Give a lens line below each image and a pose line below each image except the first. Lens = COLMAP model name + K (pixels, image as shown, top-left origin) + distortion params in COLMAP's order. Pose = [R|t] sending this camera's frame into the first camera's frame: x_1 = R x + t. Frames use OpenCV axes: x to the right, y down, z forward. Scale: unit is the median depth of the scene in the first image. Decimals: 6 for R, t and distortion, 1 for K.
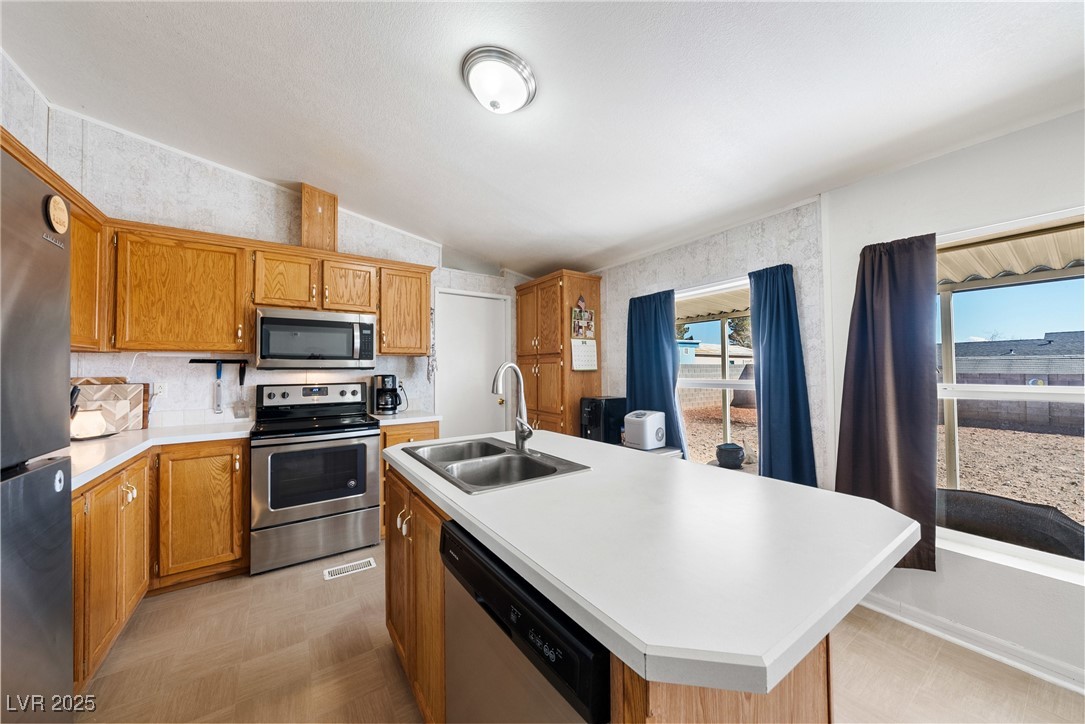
lens RADIAL K [[382.9, 0, 542.5], [0, 382.9, 362.0], [0, 0, 1]] dist [-0.000325, 0.000005]
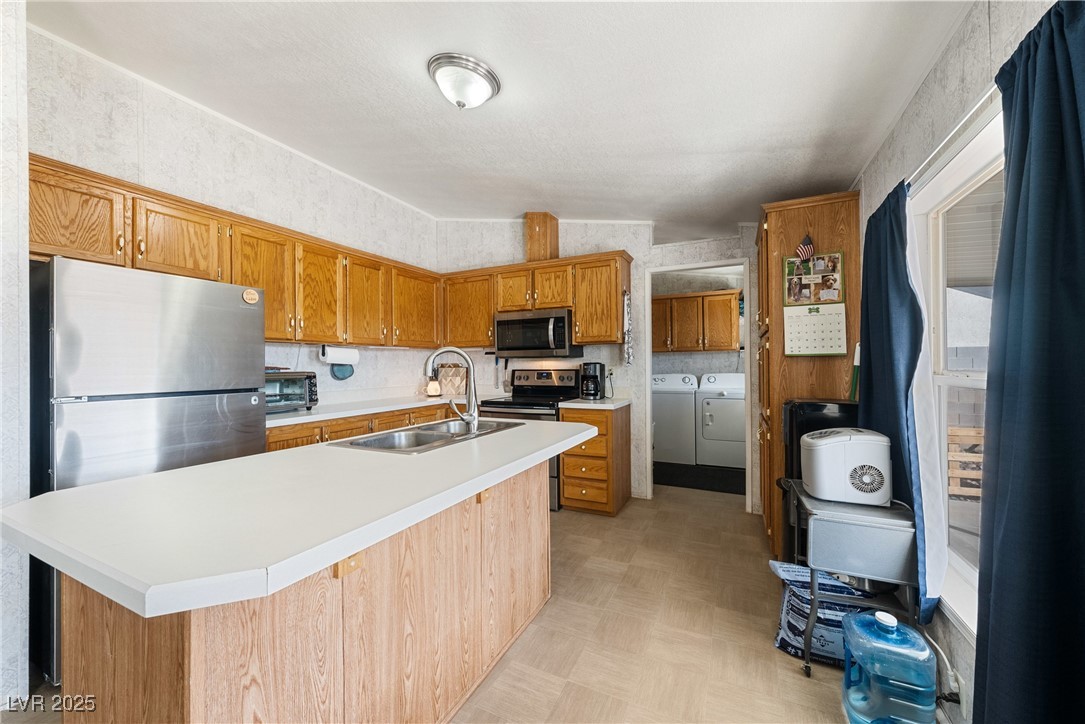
lens RADIAL K [[398.7, 0, 542.5], [0, 398.7, 362.0], [0, 0, 1]] dist [-0.000799, -0.000056]
pose [[0.496075, -0.002634, -0.868275, 0.503187], [0.021855, 0.999716, 0.009454, 0.018800], [0.868004, -0.023667, 0.495992, 0.339541]]
